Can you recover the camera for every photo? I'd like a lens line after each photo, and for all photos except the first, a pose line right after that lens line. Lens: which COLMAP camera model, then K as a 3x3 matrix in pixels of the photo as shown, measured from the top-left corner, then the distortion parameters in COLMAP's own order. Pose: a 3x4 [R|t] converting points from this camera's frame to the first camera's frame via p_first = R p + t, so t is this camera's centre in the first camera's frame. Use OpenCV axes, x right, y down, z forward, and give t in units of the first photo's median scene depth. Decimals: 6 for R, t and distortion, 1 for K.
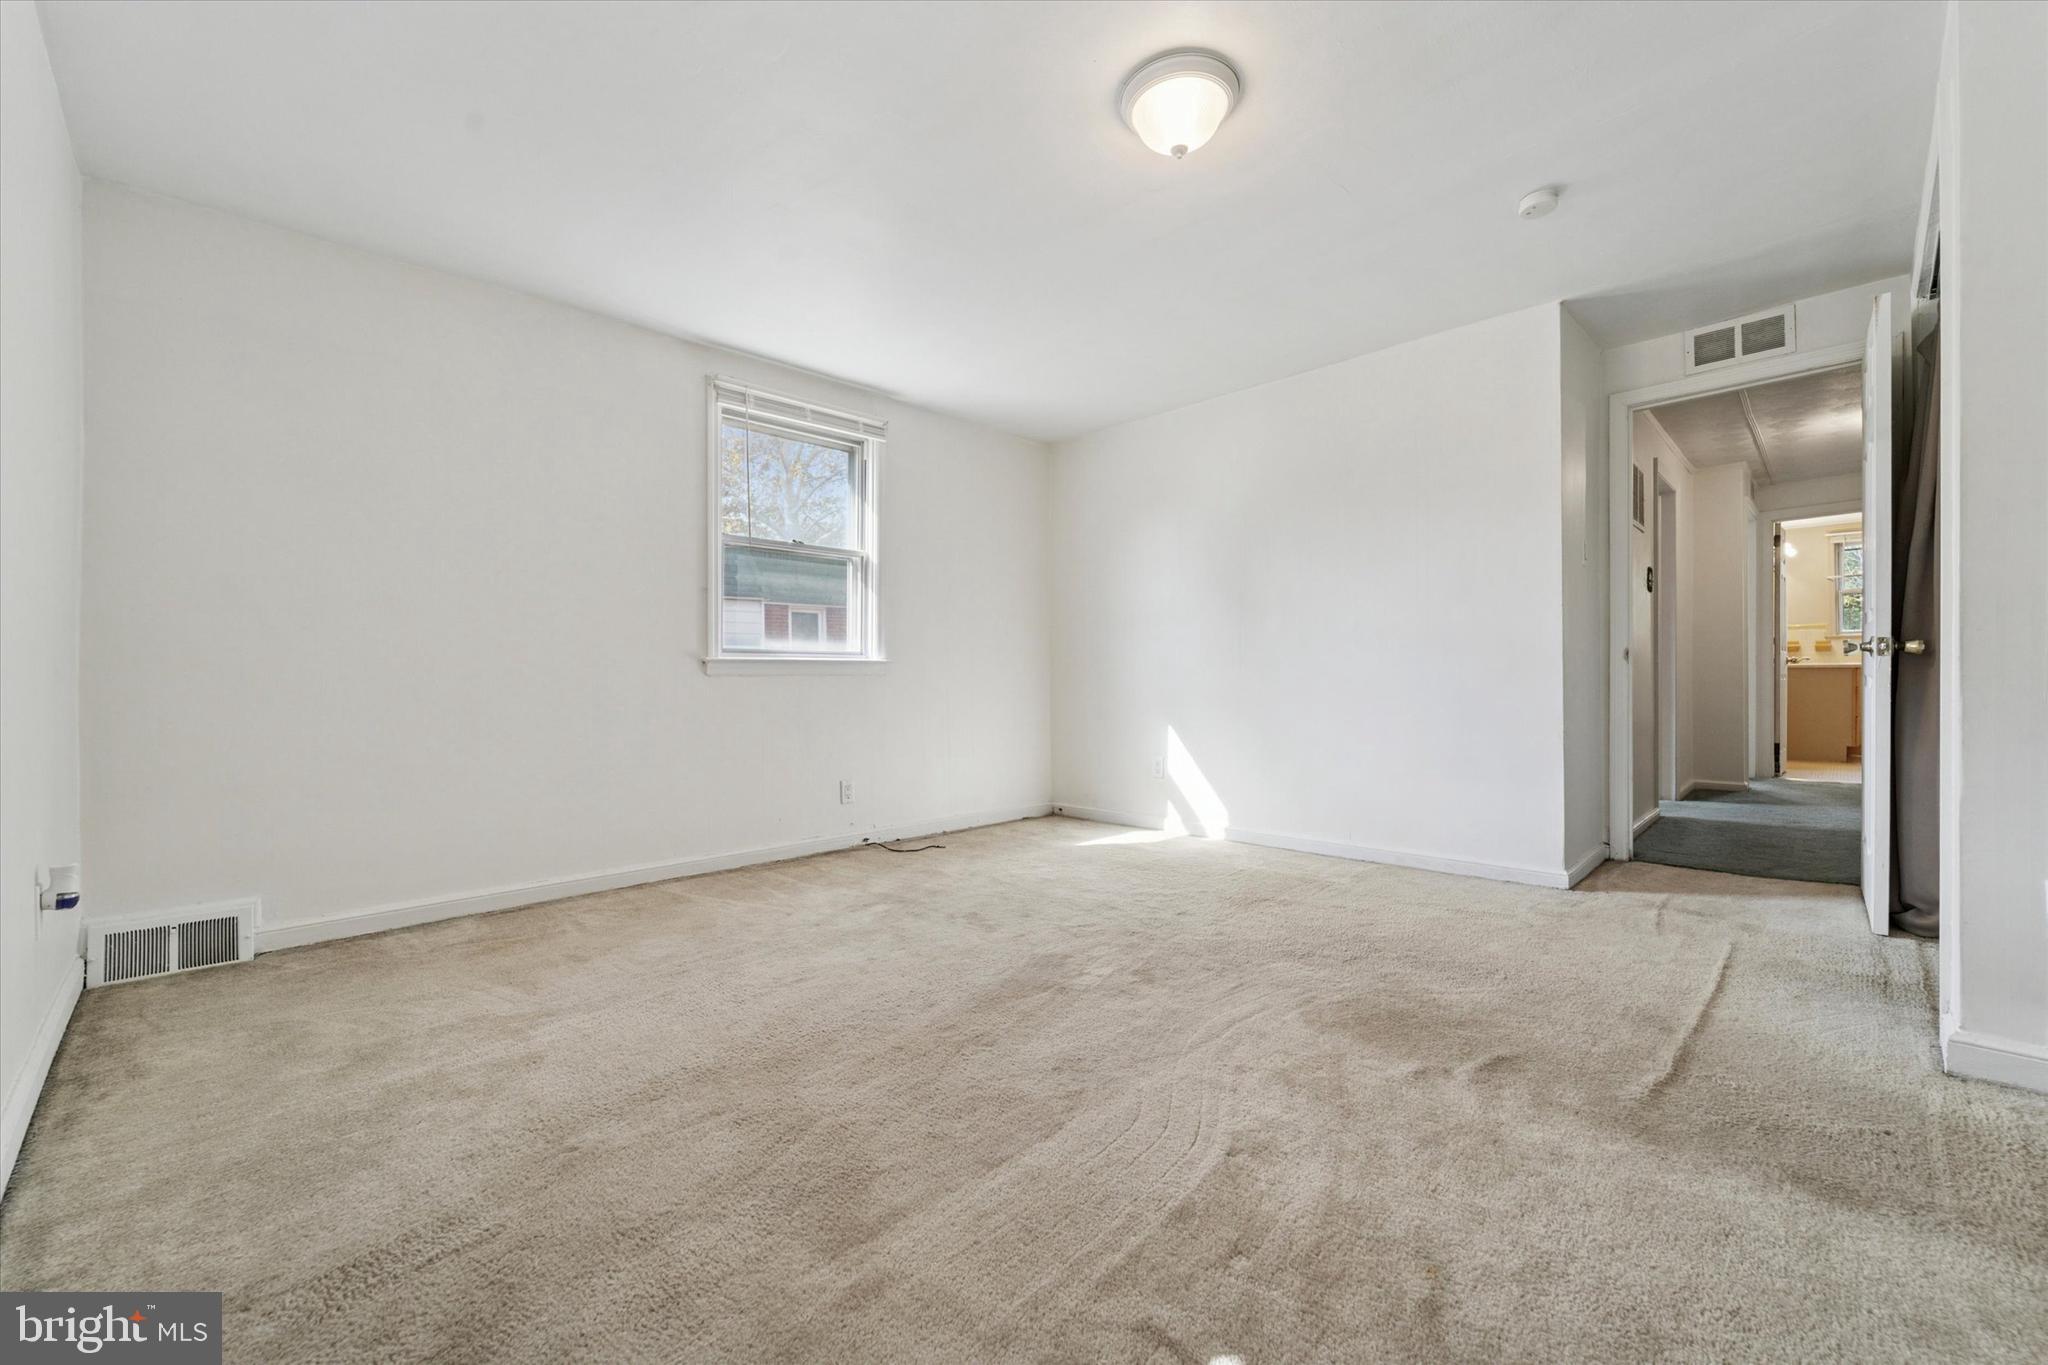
lens RADIAL K [[828.6, 0, 1025.5], [0, 828.6, 697.0], [0, 0, 1]] dist [-0.003163, -0.000170]
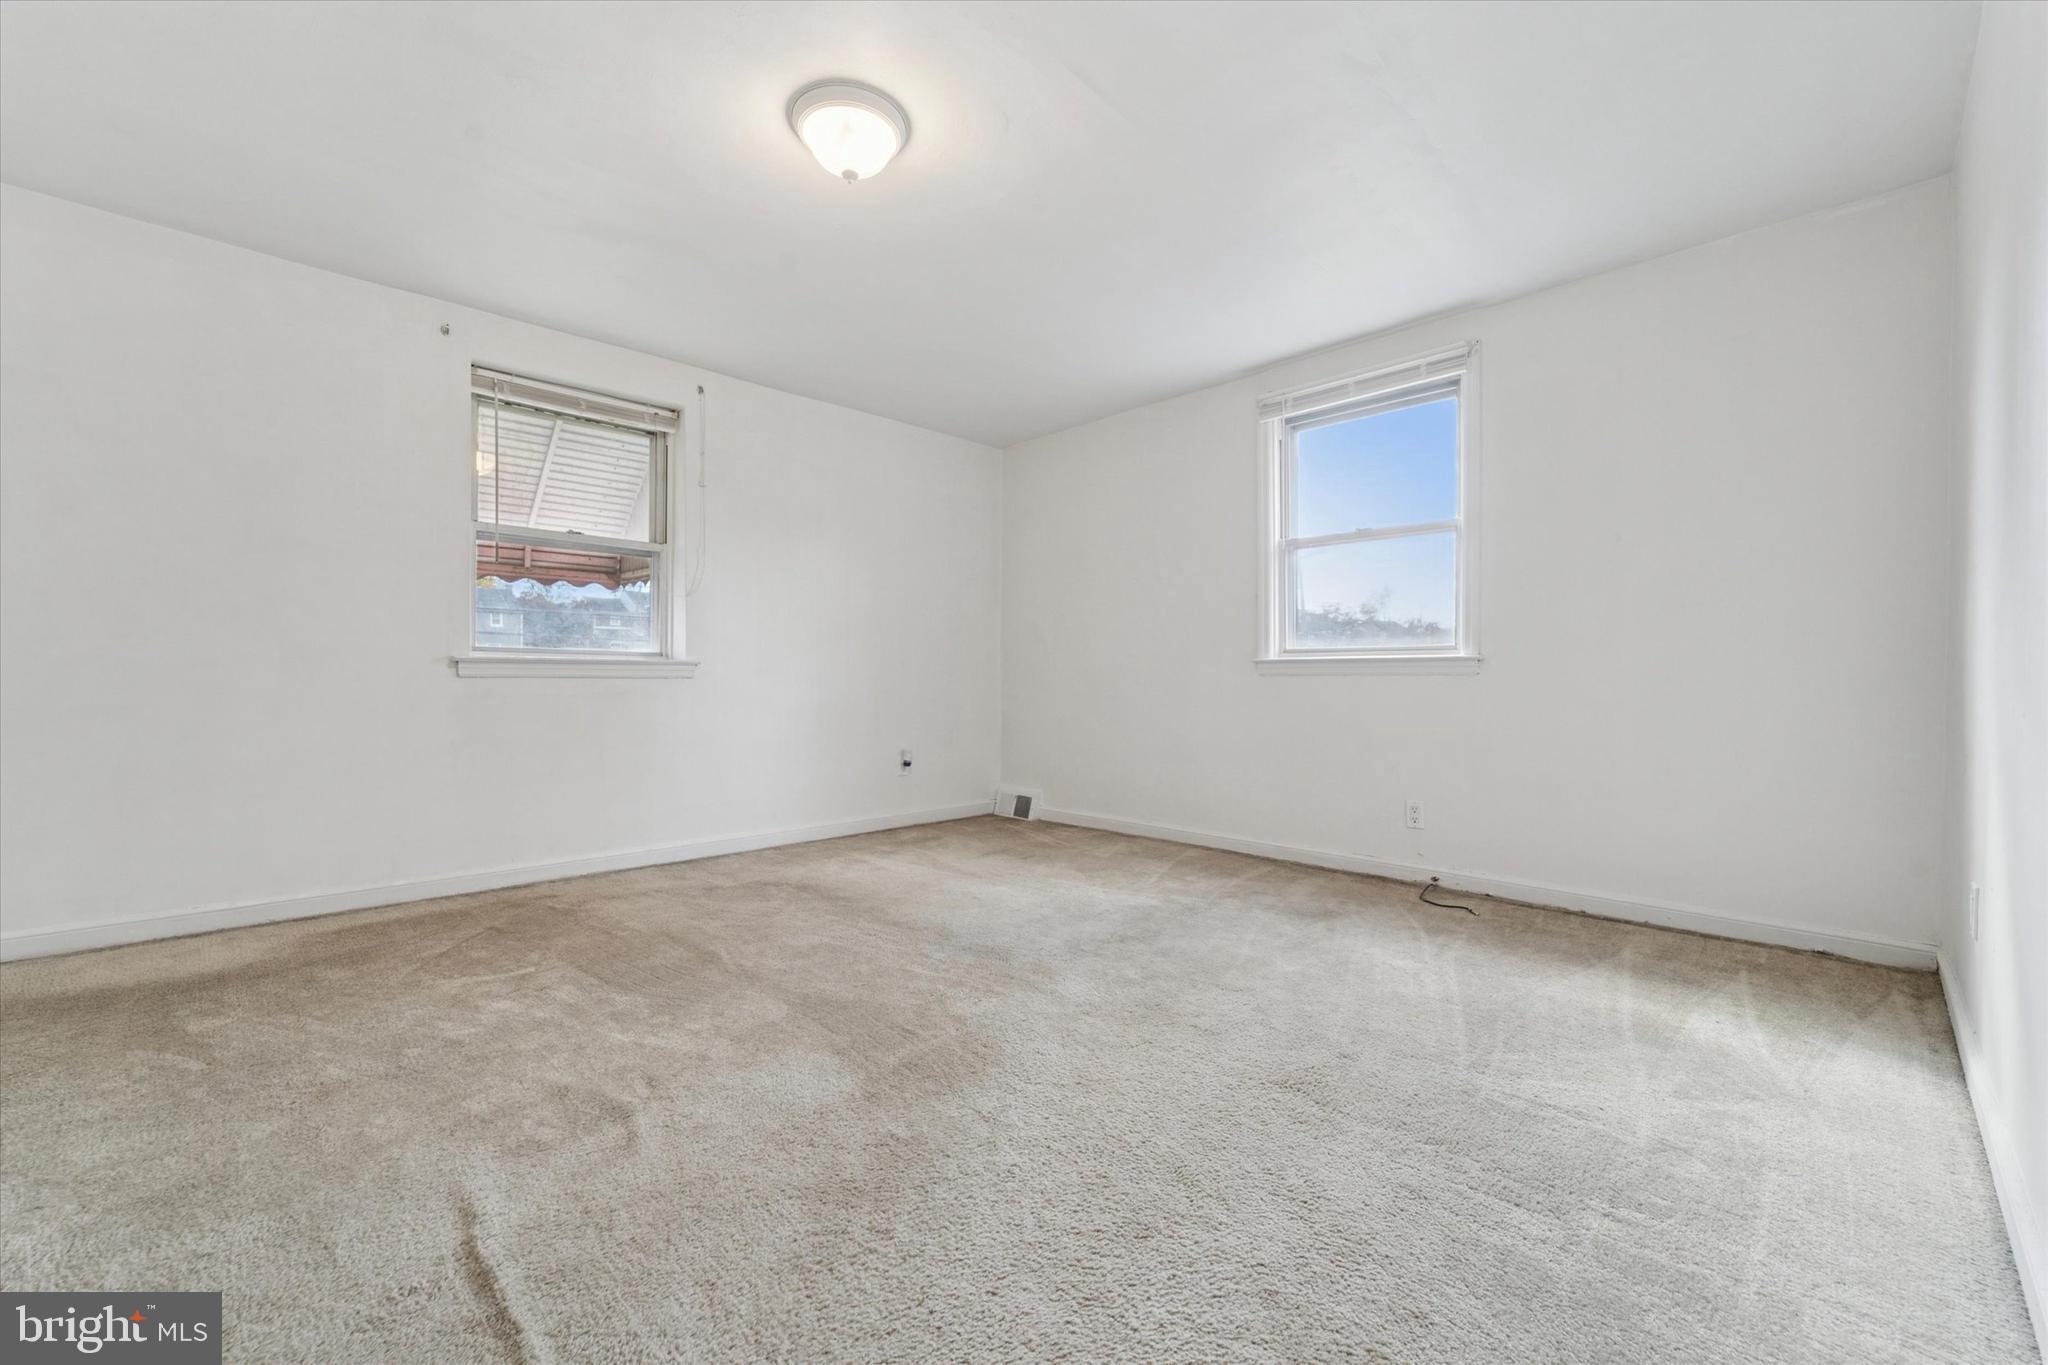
lens RADIAL K [[828.6, 0, 1025.5], [0, 828.6, 697.0], [0, 0, 1]] dist [-0.003163, -0.000170]
pose [[-0.024538, 0.030047, -0.999247, 1.014603], [-0.021852, 0.999293, 0.030585, -0.034942], [0.999460, 0.022586, -0.023865, 1.024793]]
